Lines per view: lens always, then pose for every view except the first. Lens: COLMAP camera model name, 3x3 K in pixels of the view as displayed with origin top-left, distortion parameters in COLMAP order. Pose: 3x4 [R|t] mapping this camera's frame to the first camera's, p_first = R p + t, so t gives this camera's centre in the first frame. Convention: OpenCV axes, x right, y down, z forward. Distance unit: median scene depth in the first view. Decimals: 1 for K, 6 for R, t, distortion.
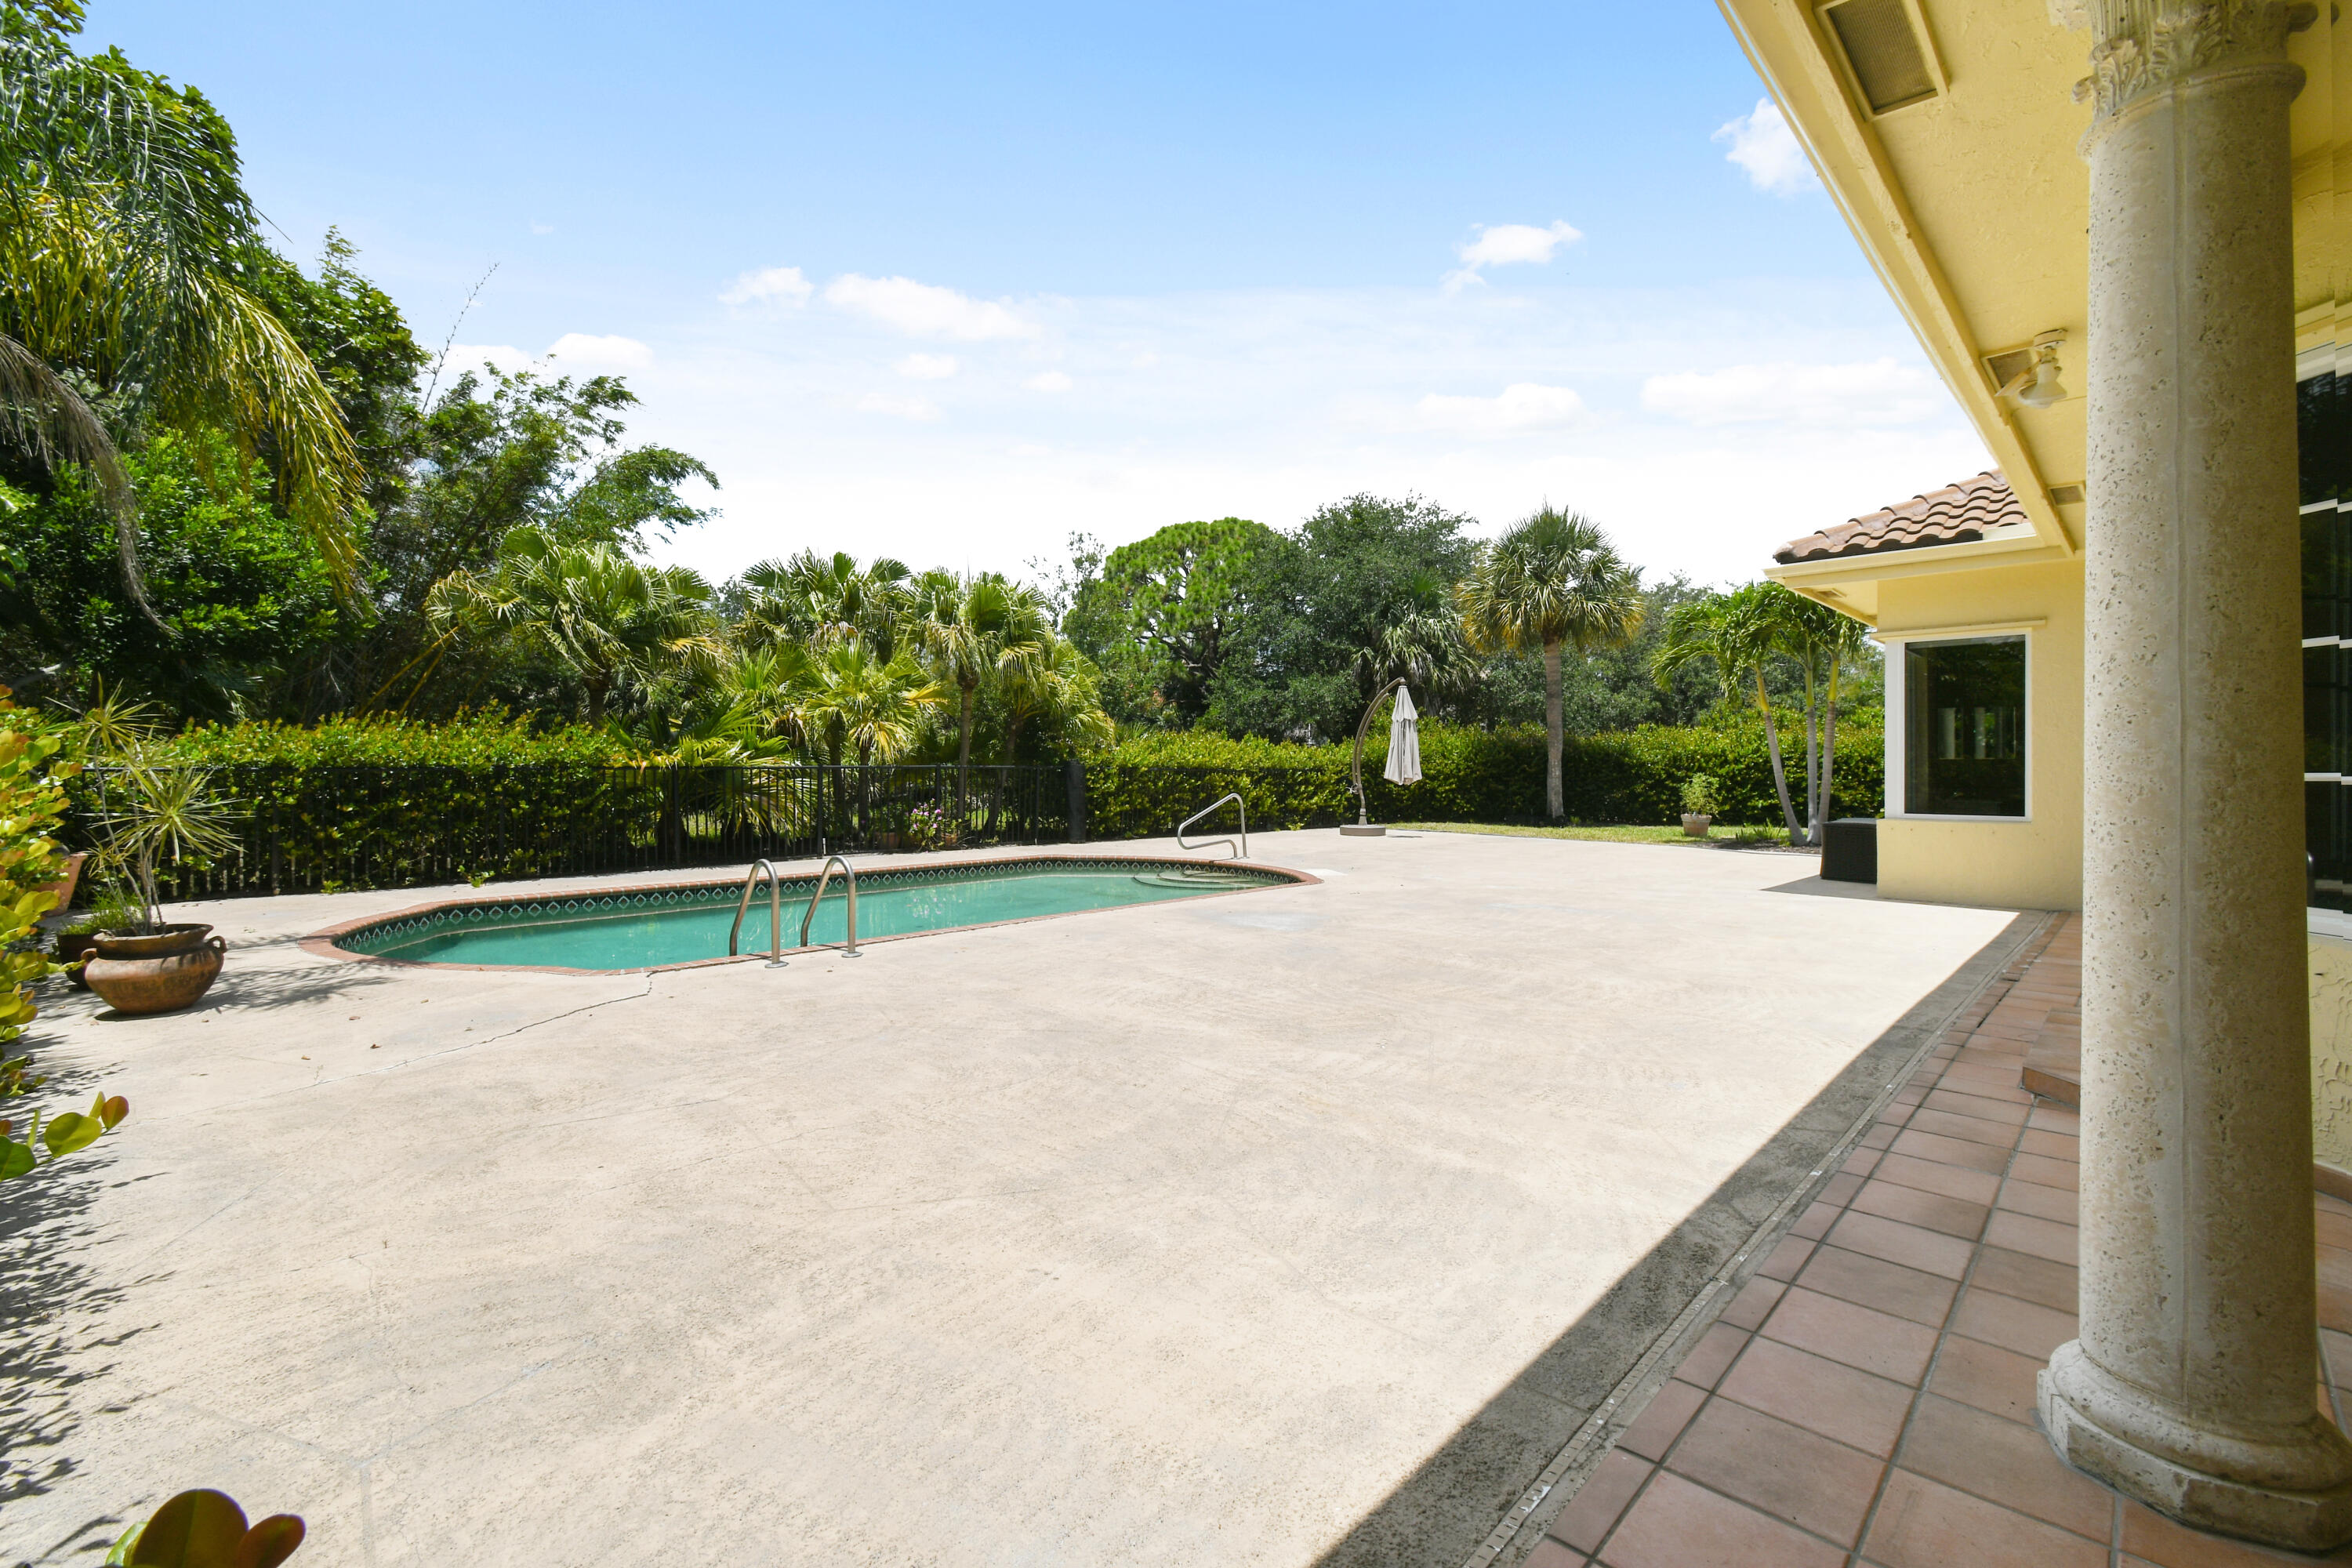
lens RADIAL K [[1034.5, 0, 1172.4], [0, 1034.5, 778.3], [0, 0, 1]] dist [0.004185, 0.000303]
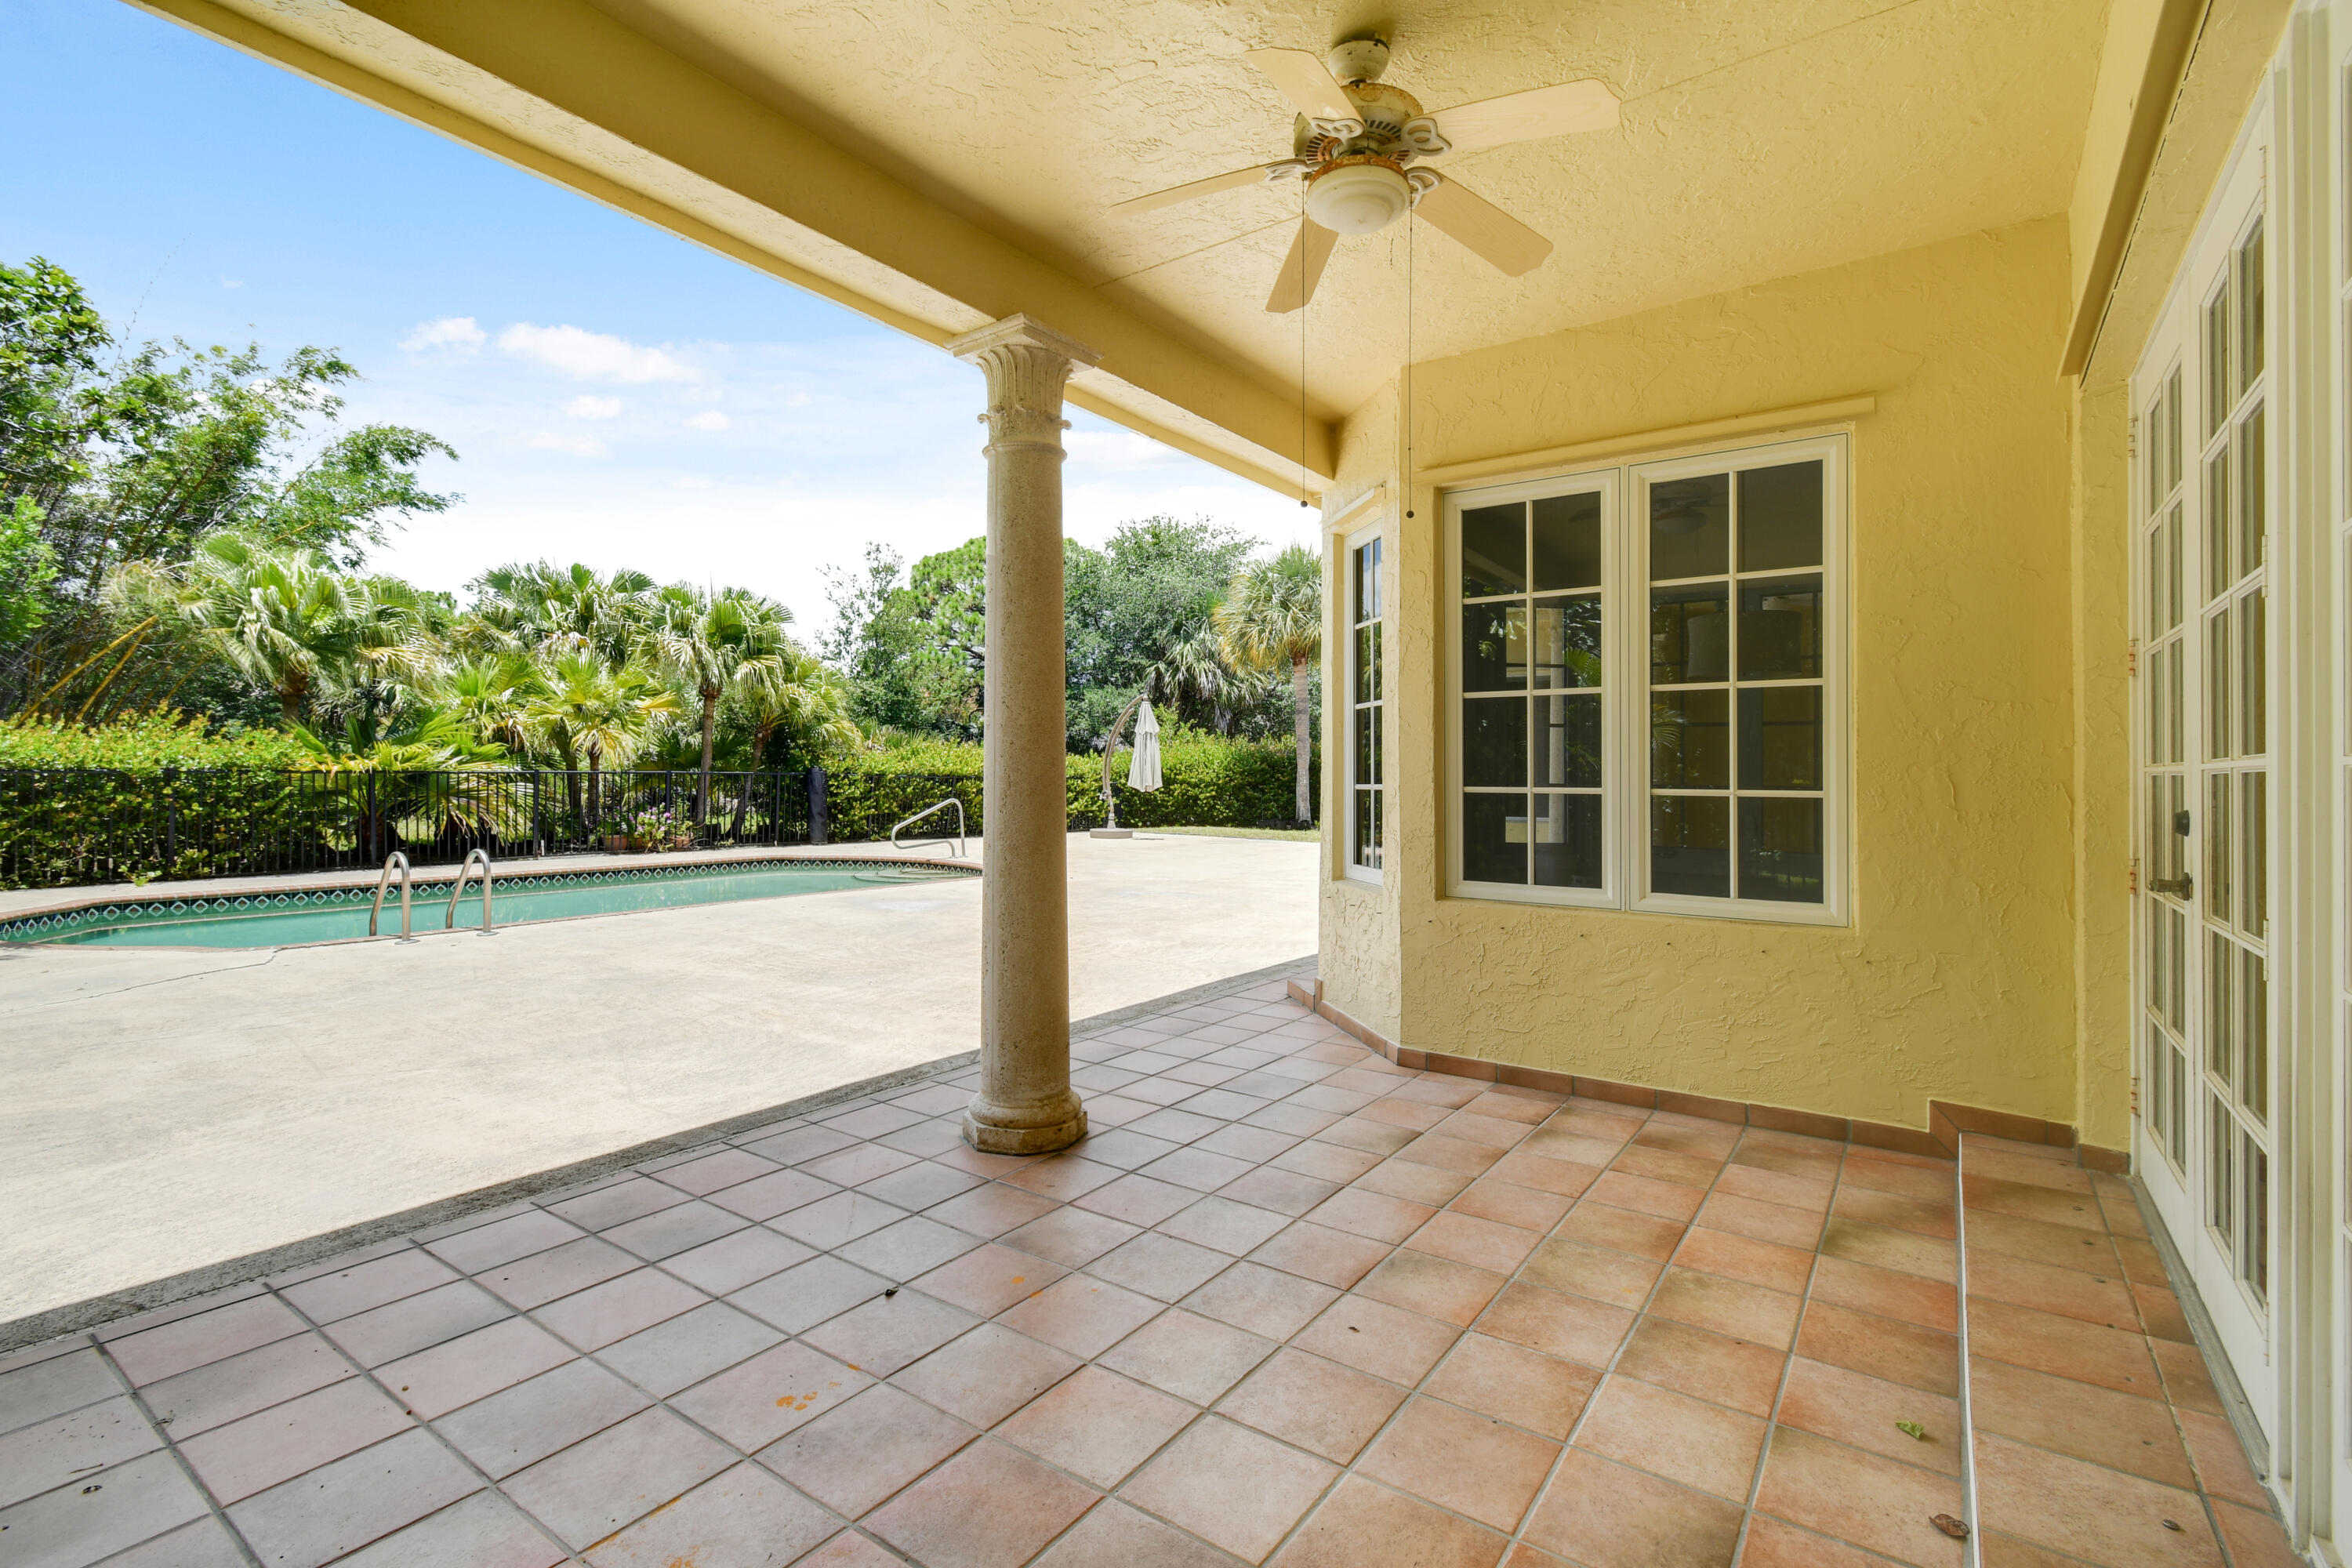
lens RADIAL K [[1054.8, 0, 1213.4], [0, 1054.8, 768.9], [0, 0, 1]] dist [0.004650, -0.000426]
pose [[0.986437, 0.007515, 0.163966, 0.155384], [-0.004908, 0.999855, -0.016302, -0.000026], [-0.164065, 0.015276, 0.986331, -0.161922]]
